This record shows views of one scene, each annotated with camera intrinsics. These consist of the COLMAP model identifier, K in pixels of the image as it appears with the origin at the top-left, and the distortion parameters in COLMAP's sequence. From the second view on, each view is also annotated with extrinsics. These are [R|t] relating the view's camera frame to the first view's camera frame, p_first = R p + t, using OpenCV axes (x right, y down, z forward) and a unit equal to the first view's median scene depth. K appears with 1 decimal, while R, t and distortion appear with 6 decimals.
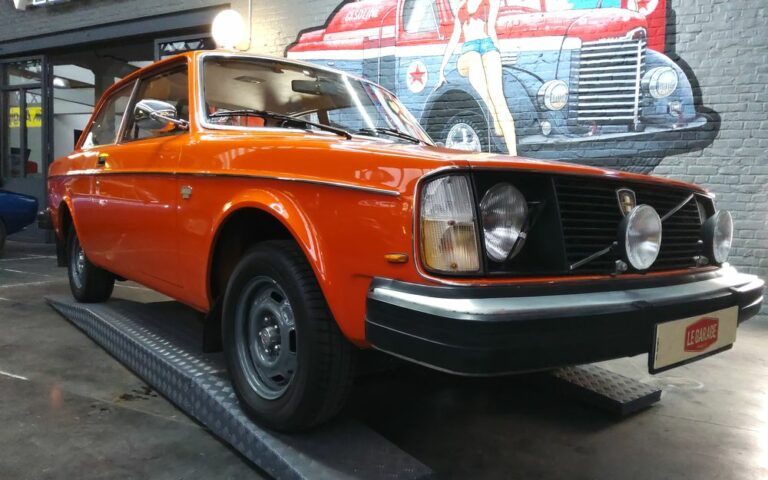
lens RADIAL K [[575.2, 0, 382.1], [0, 575.2, 263.7], [0, 0, 1]] dist [0.058614, -0.134654]
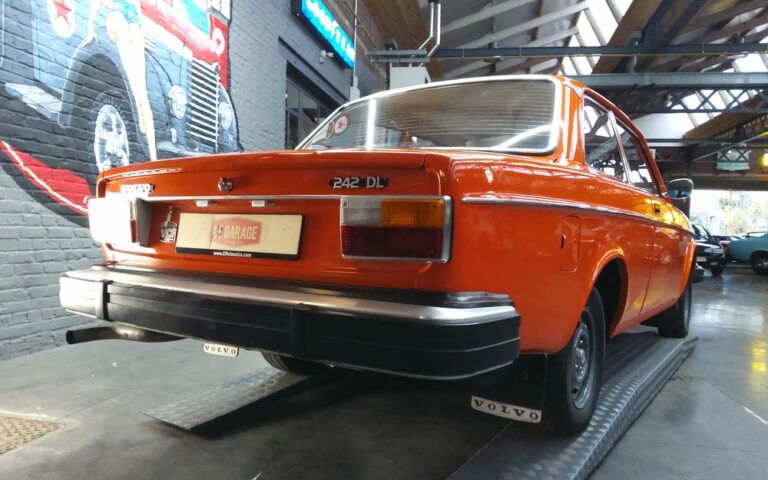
lens RADIAL K [[567.0, 0, 386.8], [0, 567.0, 258.3], [0, 0, 1]] dist [0.083180, -0.115178]
pose [[-0.277995, -0.093070, 0.956063, -0.704951], [0.050892, 0.992470, 0.111412, -0.124614], [-0.959233, 0.079628, -0.271165, 0.938152]]
